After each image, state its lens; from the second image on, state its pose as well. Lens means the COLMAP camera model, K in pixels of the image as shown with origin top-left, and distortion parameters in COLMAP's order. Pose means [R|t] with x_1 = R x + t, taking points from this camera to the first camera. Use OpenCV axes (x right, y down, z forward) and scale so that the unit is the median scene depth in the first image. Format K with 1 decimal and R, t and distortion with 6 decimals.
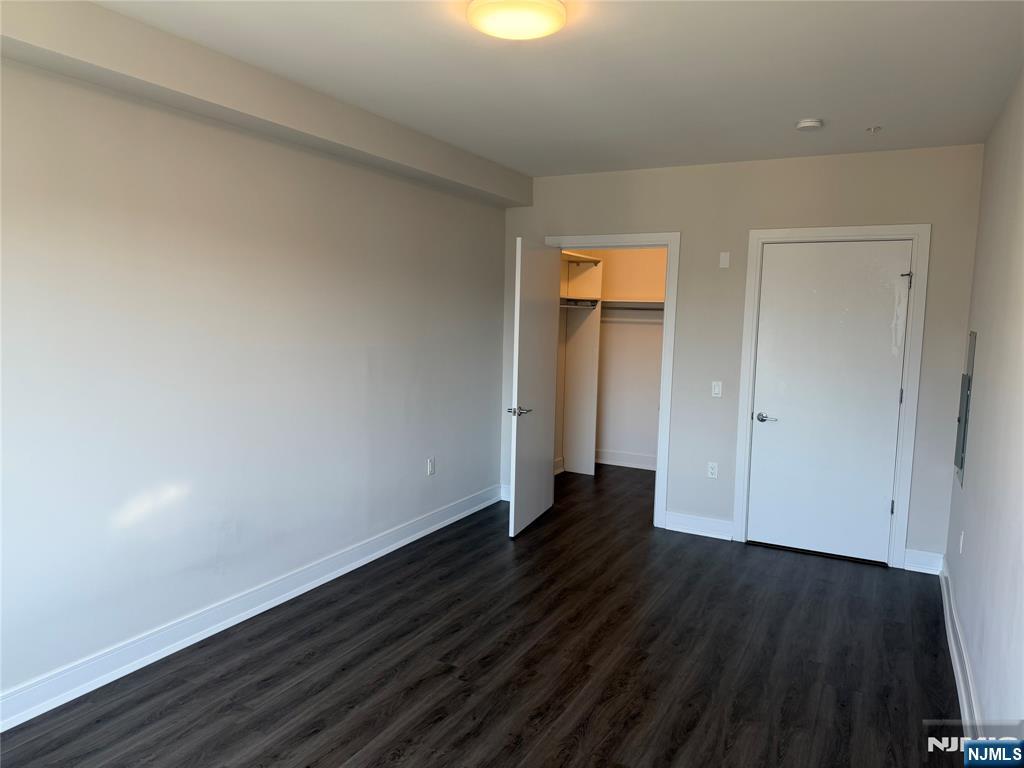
lens RADIAL K [[714.8, 0, 510.5], [0, 714.8, 384.8], [0, 0, 1]] dist [-0.001328, -0.002114]
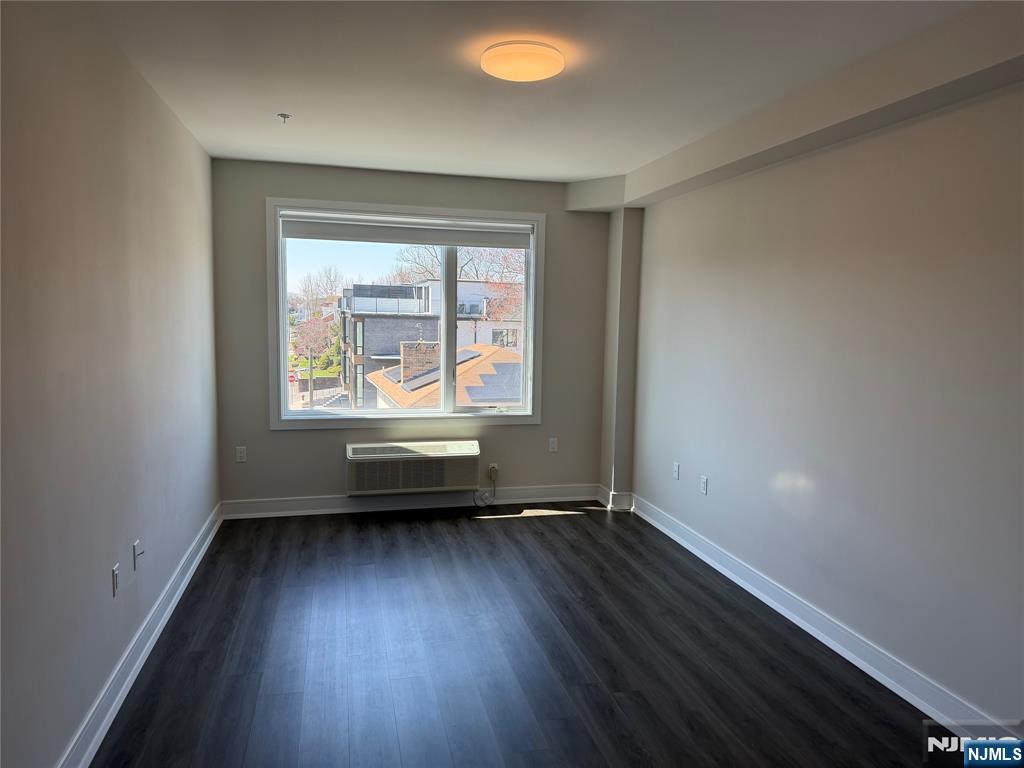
lens RADIAL K [[714.8, 0, 512.4], [0, 714.8, 378.7], [0, 0, 1]] dist [-0.001328, -0.002114]
pose [[-0.753068, 0.015935, -0.657749, 0.569930], [-0.105609, 0.983817, 0.144747, -0.117932], [0.649411, 0.178469, -0.739198, 1.371656]]
